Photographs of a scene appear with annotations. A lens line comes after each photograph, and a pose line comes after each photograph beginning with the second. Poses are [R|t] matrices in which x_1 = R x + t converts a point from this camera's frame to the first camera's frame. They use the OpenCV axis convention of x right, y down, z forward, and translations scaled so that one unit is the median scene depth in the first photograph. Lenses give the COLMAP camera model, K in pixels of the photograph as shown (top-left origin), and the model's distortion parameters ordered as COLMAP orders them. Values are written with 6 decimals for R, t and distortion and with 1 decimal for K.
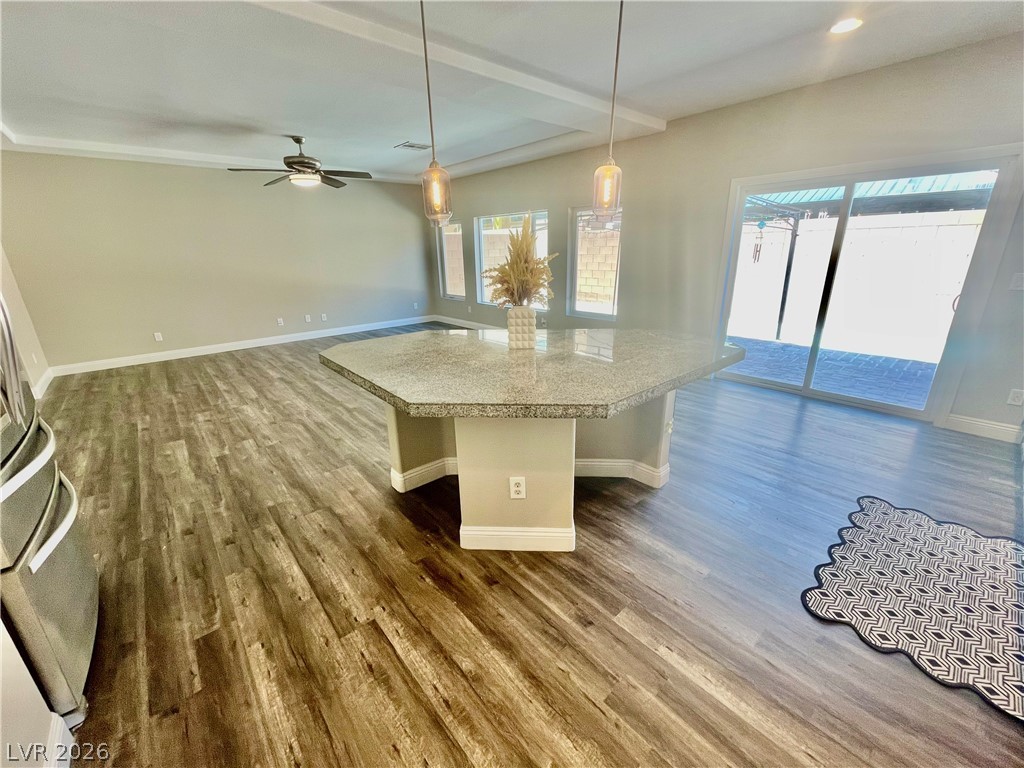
lens RADIAL K [[414.0, 0, 508.4], [0, 414.0, 382.2], [0, 0, 1]] dist [-0.002581, 0.001894]
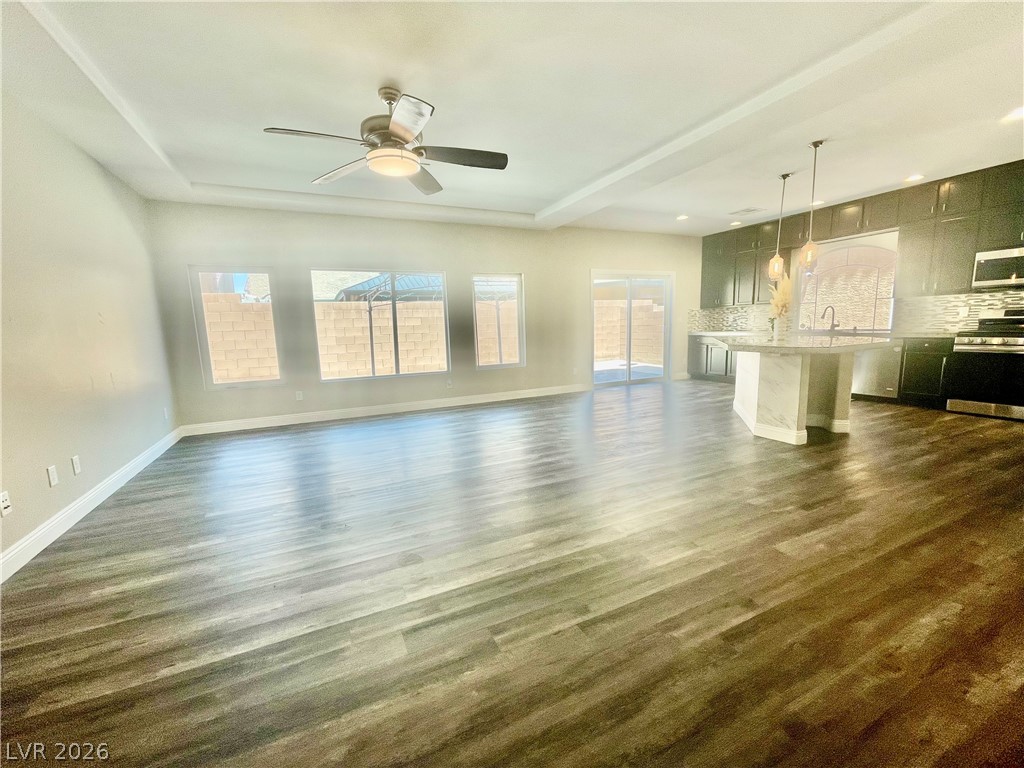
lens RADIAL K [[414.0, 0, 509.3], [0, 414.0, 384.8], [0, 0, 1]] dist [-0.002581, 0.001894]
pose [[0.278449, -0.127162, 0.951996, -1.600133], [0.324279, 0.945439, 0.031438, -0.261020], [-0.904052, 0.299959, 0.304492, 1.208271]]
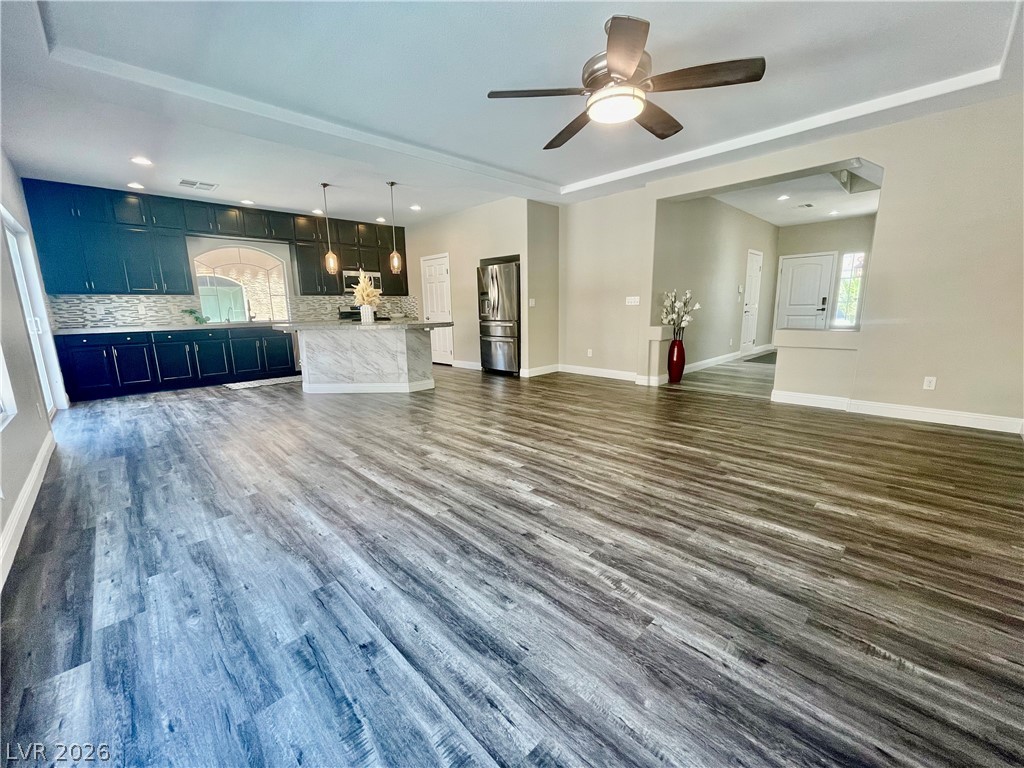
lens RADIAL K [[414.0, 0, 508.2], [0, 414.0, 384.8], [0, 0, 1]] dist [-0.002581, 0.001894]
pose [[-0.998067, 0.046619, -0.041098, -0.497350], [0.021049, 0.875781, 0.482250, -0.682294], [0.058475, 0.480453, -0.875069, 2.501018]]
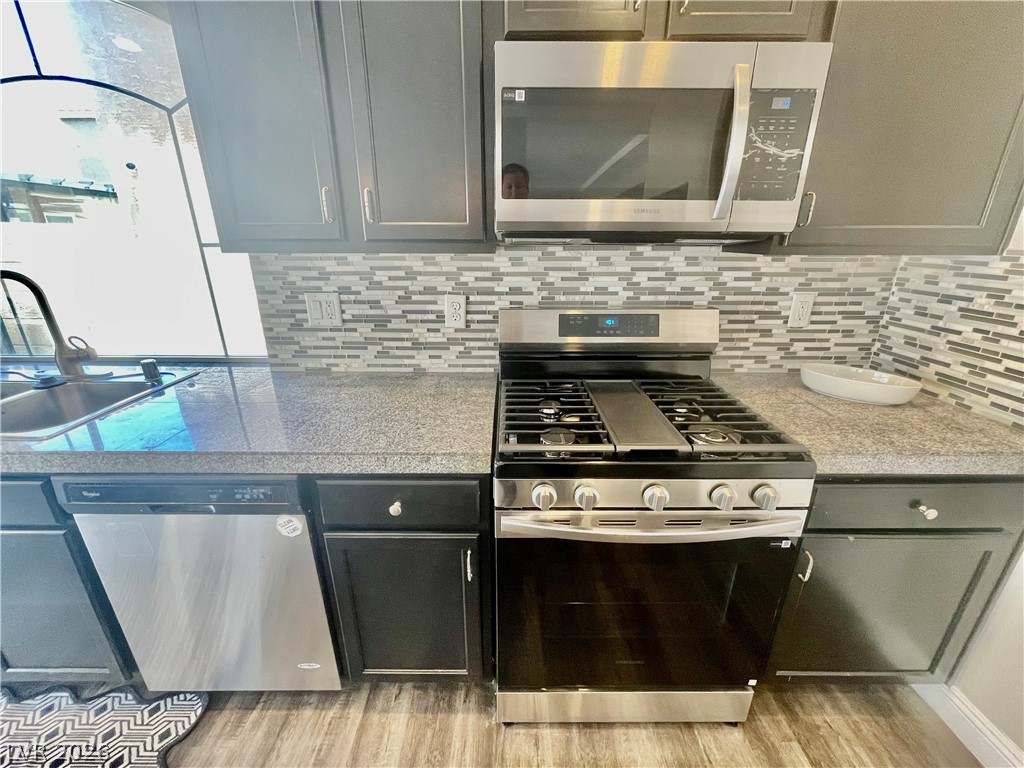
lens RADIAL K [[414.0, 0, 510.4], [0, 414.0, 385.9], [0, 0, 1]] dist [-0.002581, 0.001894]
pose [[-0.751812, -0.205115, 0.626663, 0.100478], [0.215624, 0.821657, 0.527624, -0.070618], [-0.623125, 0.531797, -0.573504, 0.290477]]
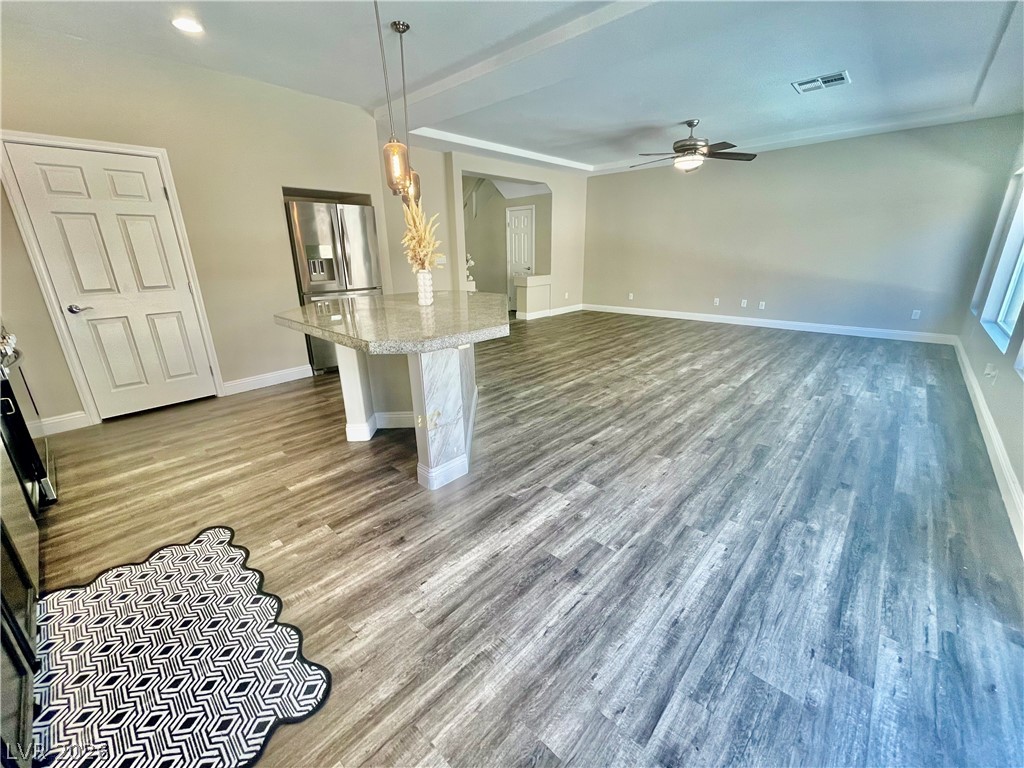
lens RADIAL K [[414.0, 0, 509.6], [0, 414.0, 386.0], [0, 0, 1]] dist [-0.002581, 0.001894]
pose [[0.101141, 0.328683, -0.939009, 0.978900], [-0.296009, 0.911045, 0.287012, -0.217981], [0.949815, 0.248927, 0.189437, 0.805456]]
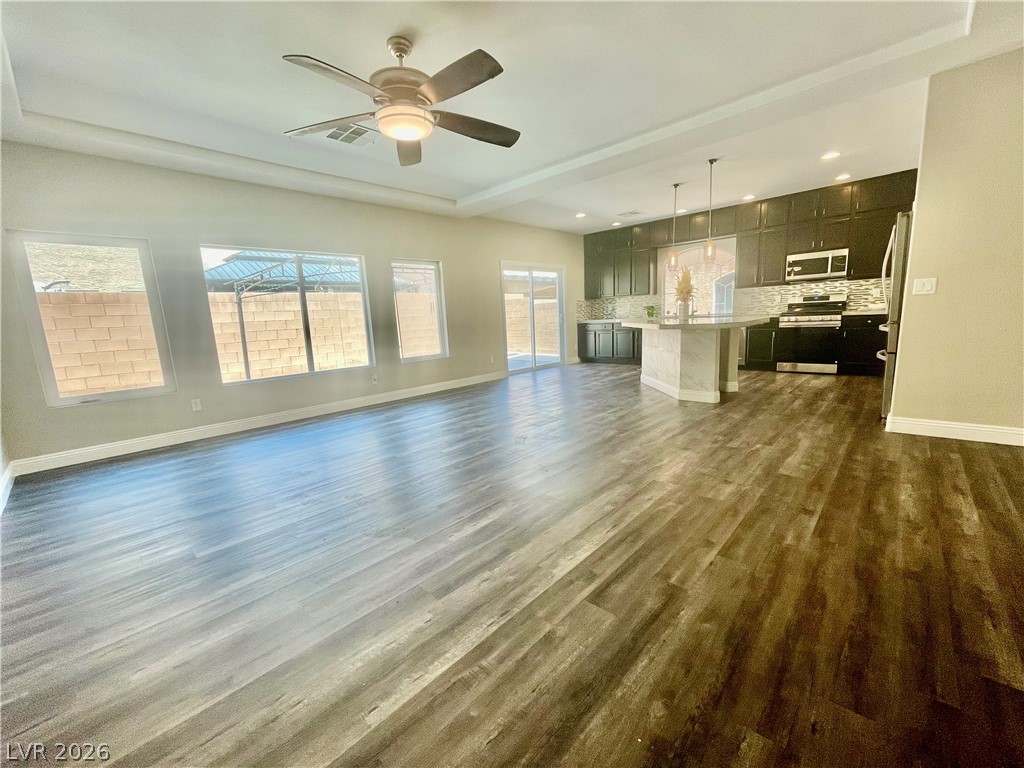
lens RADIAL K [[414.0, 0, 509.8], [0, 414.0, 385.1], [0, 0, 1]] dist [-0.002581, 0.001894]
pose [[-0.092943, -0.140522, 0.985705, -1.640982], [0.358509, 0.918865, 0.164797, -0.358489], [-0.928888, 0.368701, -0.035024, 1.586532]]
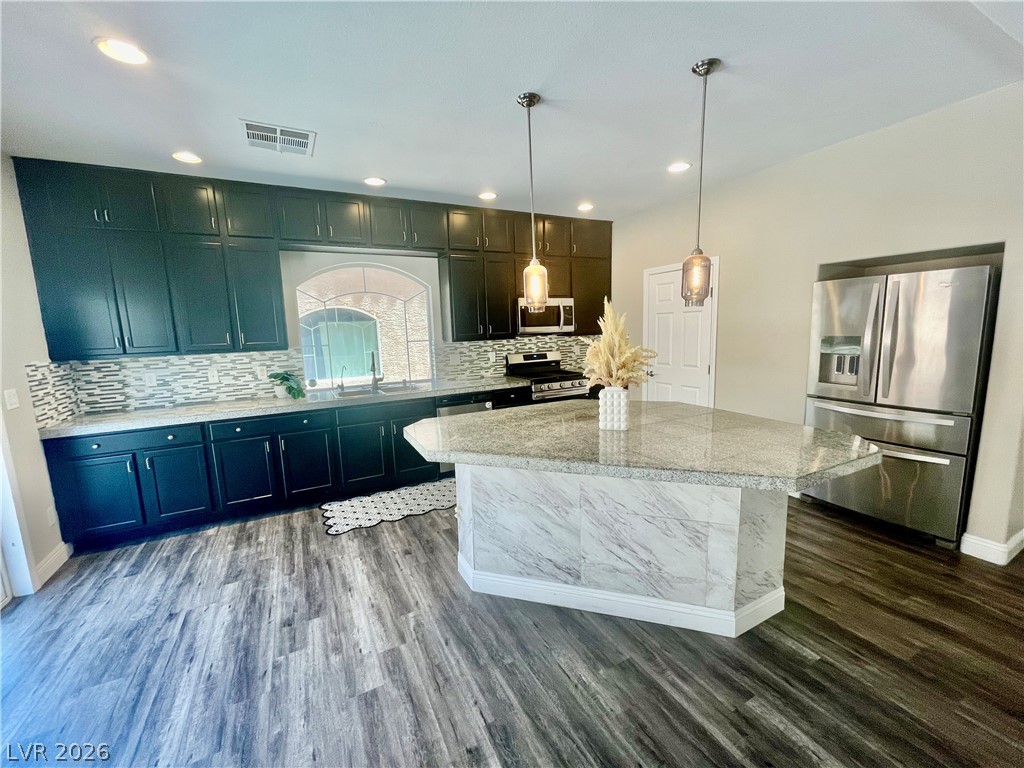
lens RADIAL K [[414.0, 0, 509.2], [0, 414.0, 386.0], [0, 0, 1]] dist [-0.002581, 0.001894]
pose [[-0.970328, 0.017059, 0.241192, 0.026872], [0.122662, 0.894351, 0.430220, -0.467059], [-0.208371, 0.447040, -0.869906, 1.397988]]
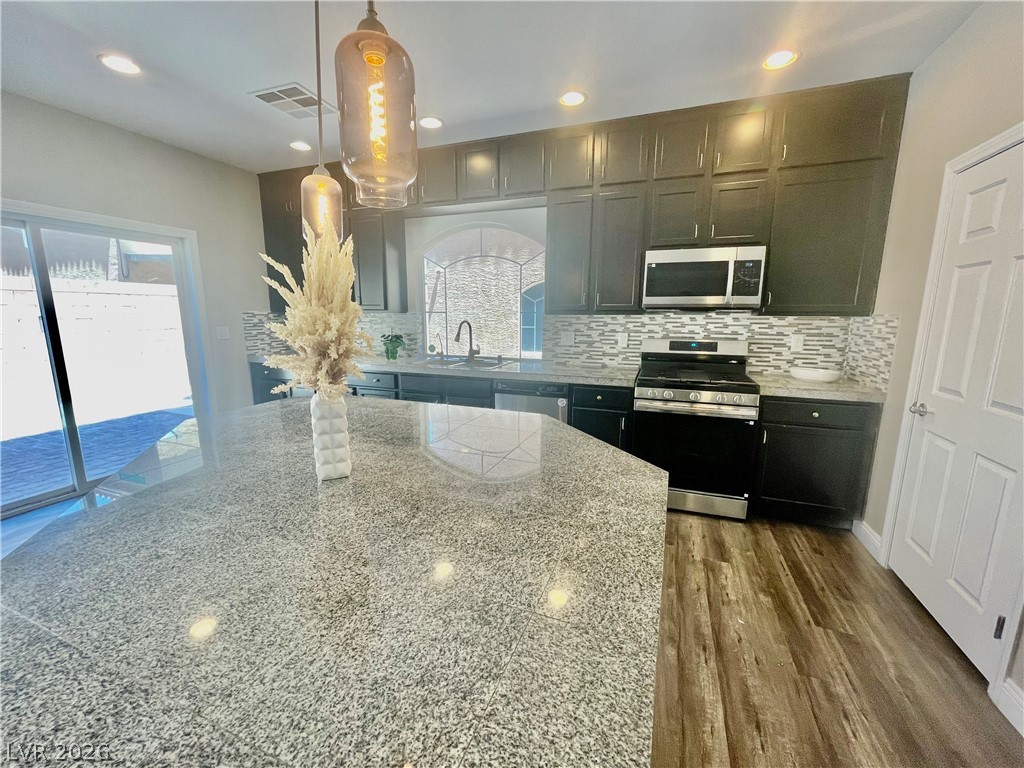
lens RADIAL K [[414.0, 0, 510.7], [0, 414.0, 386.2], [0, 0, 1]] dist [-0.002581, 0.001894]
pose [[-0.471296, -0.138112, 0.871094, -0.372039], [0.277942, 0.914081, 0.295305, -0.199921], [-0.837035, 0.381290, -0.392416, 0.741137]]
